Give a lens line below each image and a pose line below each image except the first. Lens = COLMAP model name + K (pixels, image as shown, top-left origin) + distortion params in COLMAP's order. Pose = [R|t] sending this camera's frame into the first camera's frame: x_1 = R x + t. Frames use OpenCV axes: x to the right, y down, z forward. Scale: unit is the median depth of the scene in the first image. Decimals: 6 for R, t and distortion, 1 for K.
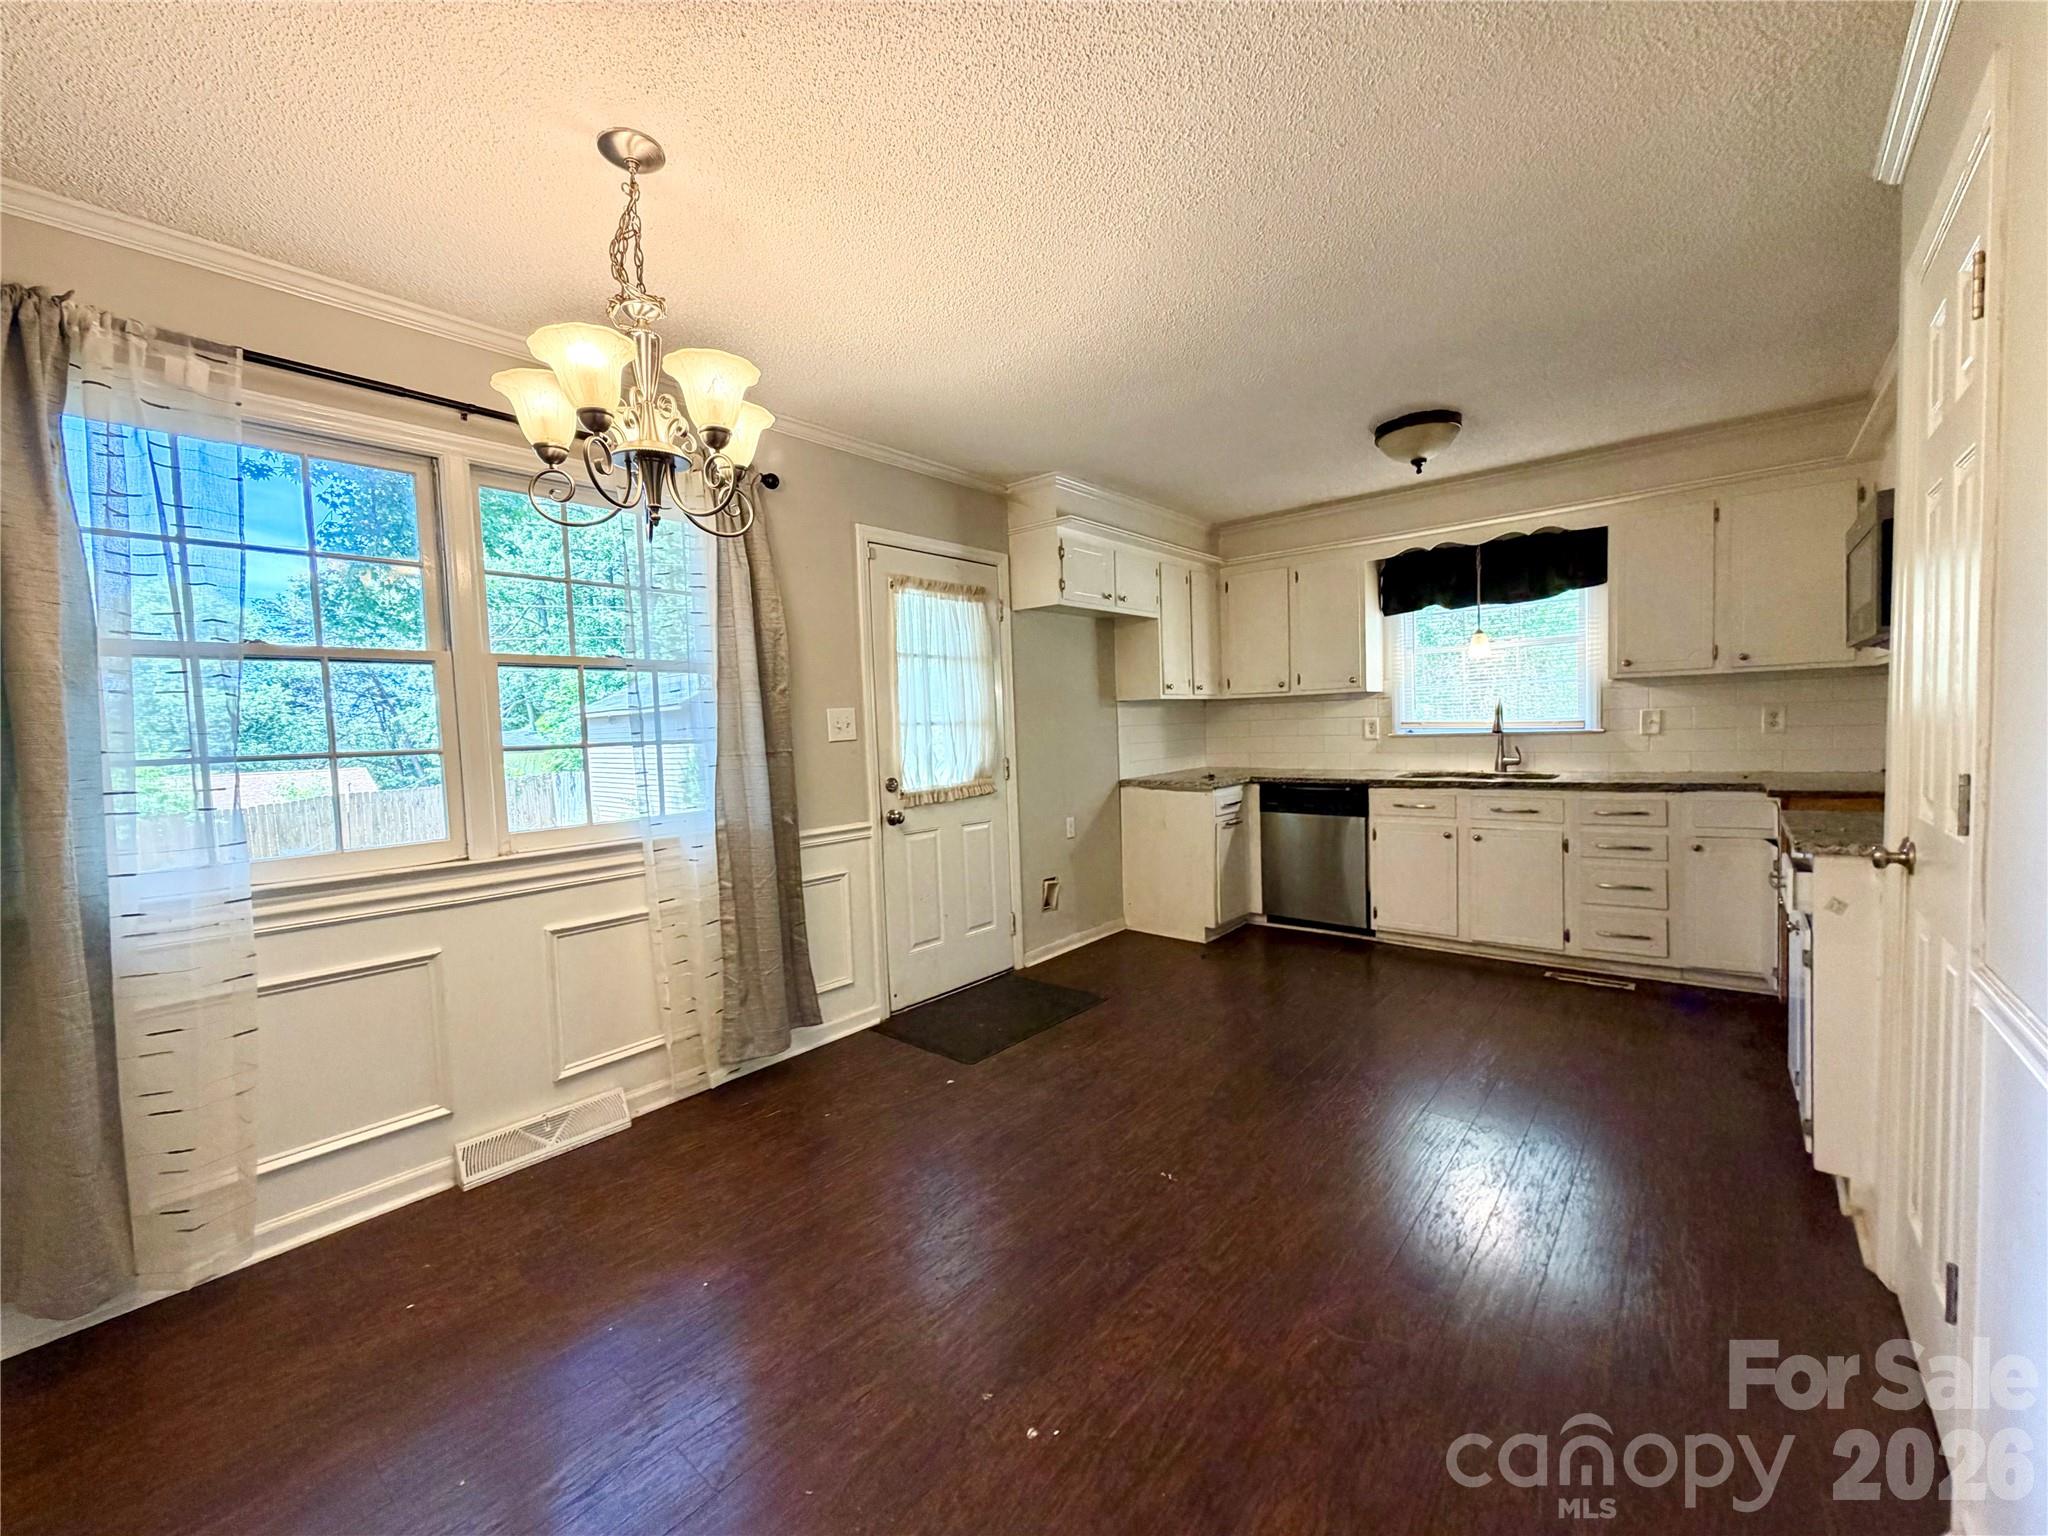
lens RADIAL K [[817.1, 0, 1029.0], [0, 817.1, 764.8], [0, 0, 1]] dist [-0.000400, 0.000020]
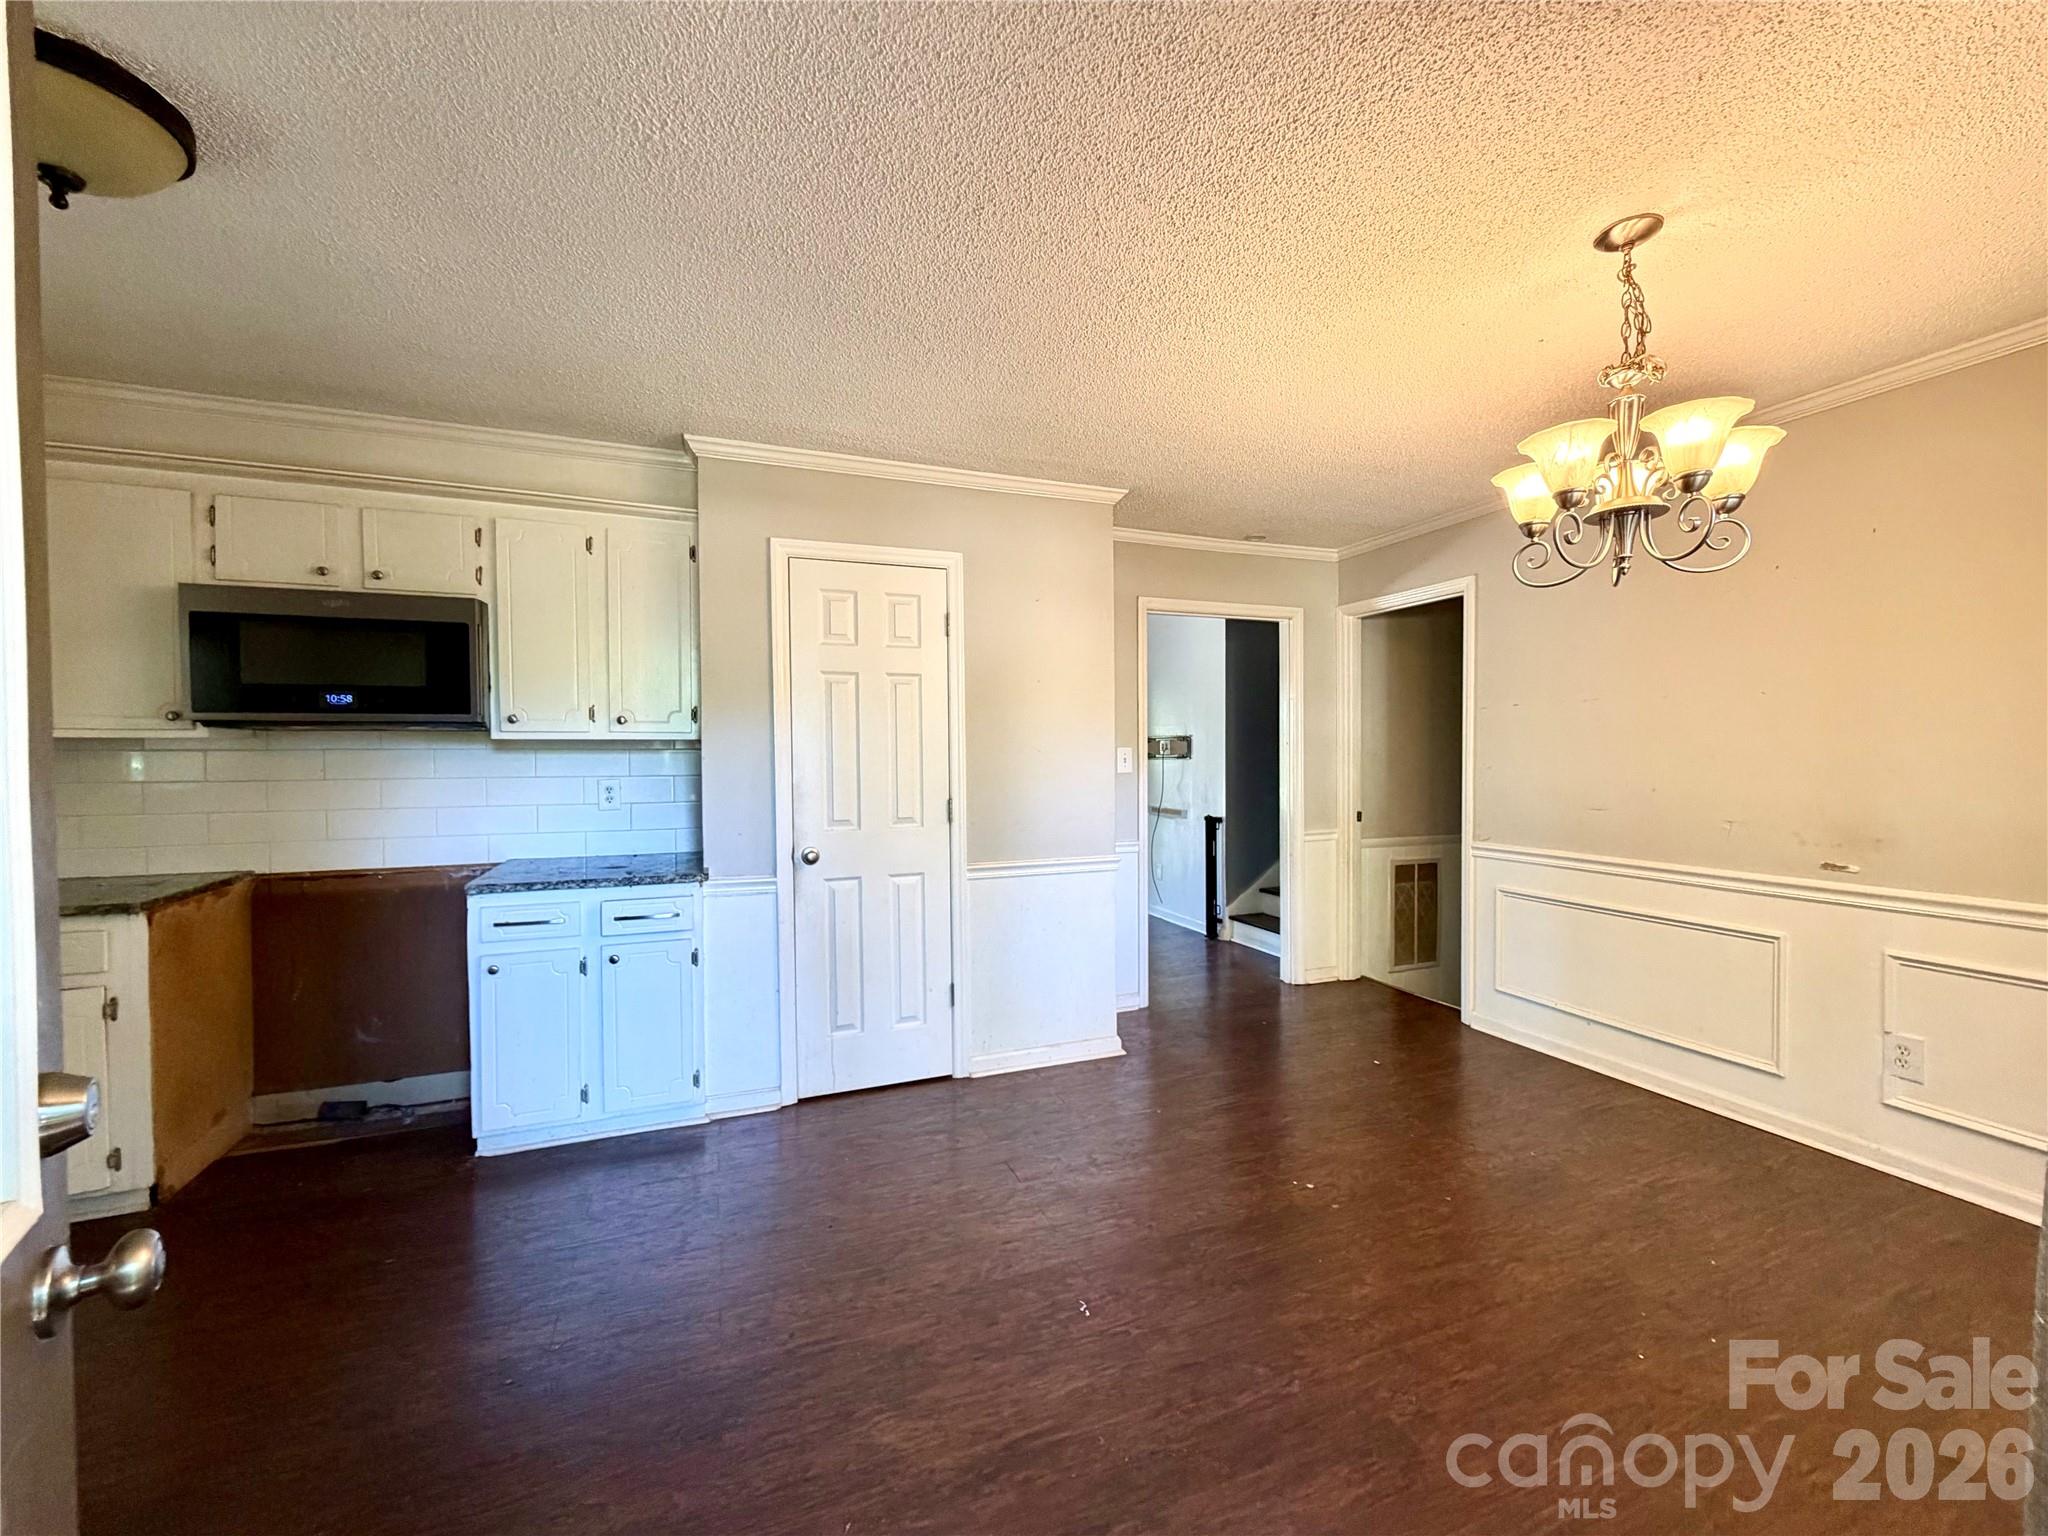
lens RADIAL K [[817.1, 0, 1027.4], [0, 817.1, 769.7], [0, 0, 1]] dist [-0.000400, 0.000020]
pose [[-0.882131, 0.032190, 0.469903, -0.110537], [0.059014, 0.997354, 0.042462, -0.054332], [-0.467293, 0.065188, -0.881696, 0.951403]]
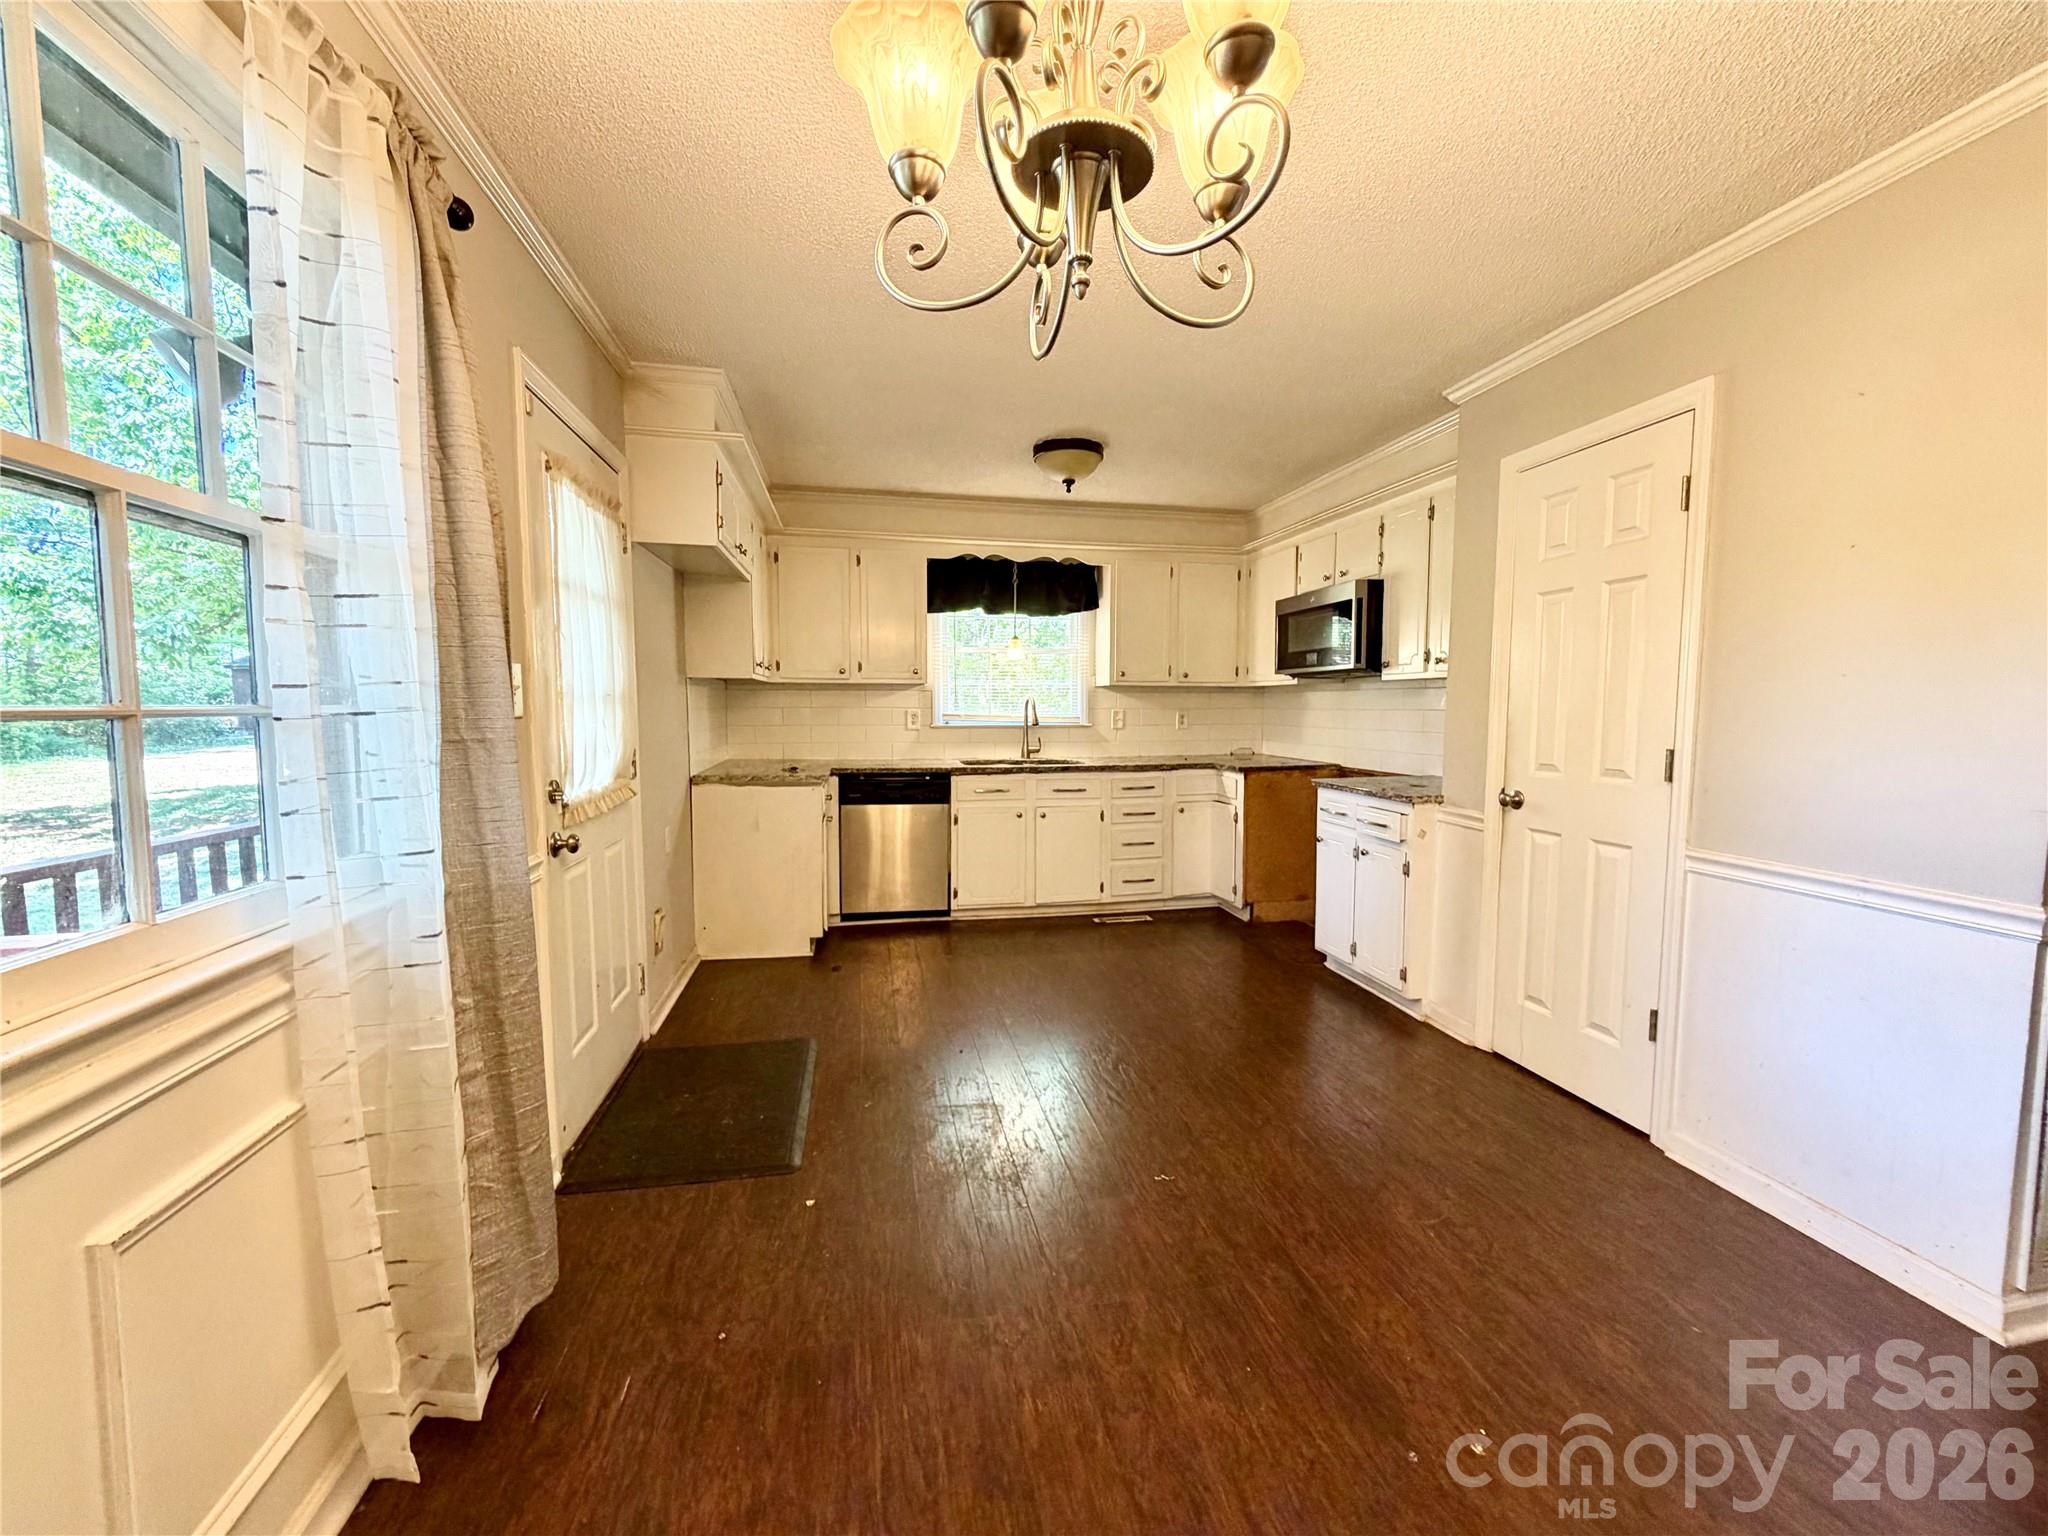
lens RADIAL K [[817.1, 0, 1027.5], [0, 817.1, 769.3], [0, 0, 1]] dist [-0.000400, 0.000020]
pose [[0.618231, -0.024341, 0.785620, -0.370725], [0.013306, 0.999701, 0.020503, -0.000289], [-0.785884, -0.002222, 0.618370, 0.289206]]
